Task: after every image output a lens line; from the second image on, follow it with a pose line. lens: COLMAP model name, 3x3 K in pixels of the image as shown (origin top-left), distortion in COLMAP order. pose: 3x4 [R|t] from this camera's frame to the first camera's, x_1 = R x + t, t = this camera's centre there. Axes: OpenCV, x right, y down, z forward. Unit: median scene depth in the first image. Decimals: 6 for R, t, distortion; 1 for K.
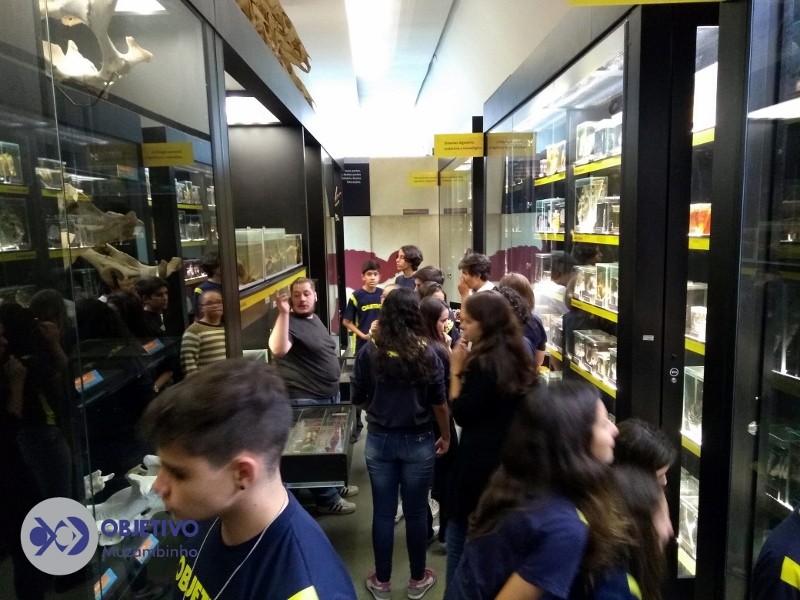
lens RADIAL K [[633.4, 0, 400.0], [0, 633.4, 300.0], [0, 0, 1]] dist [0.079707, -0.074866]
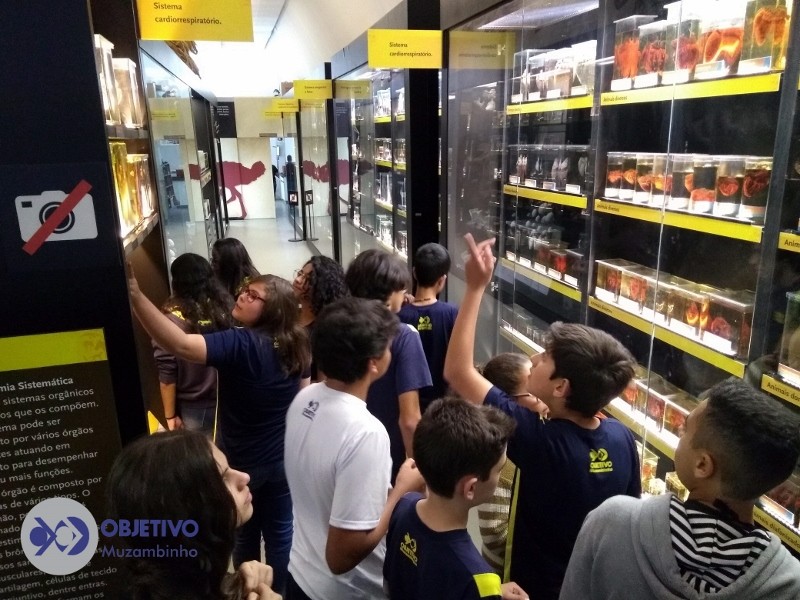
lens RADIAL K [[633.4, 0, 400.0], [0, 633.4, 300.0], [0, 0, 1]] dist [0.079707, -0.074866]
pose [[0.978467, -0.050452, 0.200142, 0.009750], [0.022950, 0.990247, 0.137421, 0.057201], [-0.205123, -0.129869, 0.970082, -0.704884]]
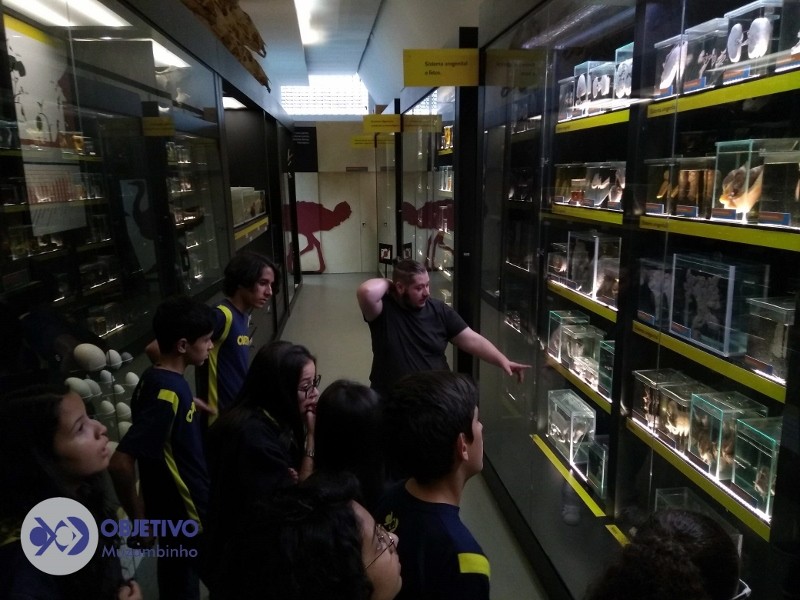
lens RADIAL K [[633.4, 0, 400.0], [0, 633.4, 300.0], [0, 0, 1]] dist [0.079707, -0.074866]
pose [[0.997292, -0.005113, 0.073362, 0.020607], [-0.000531, 0.997053, 0.076710, 0.015633], [-0.073538, -0.076541, 0.994351, -0.242389]]
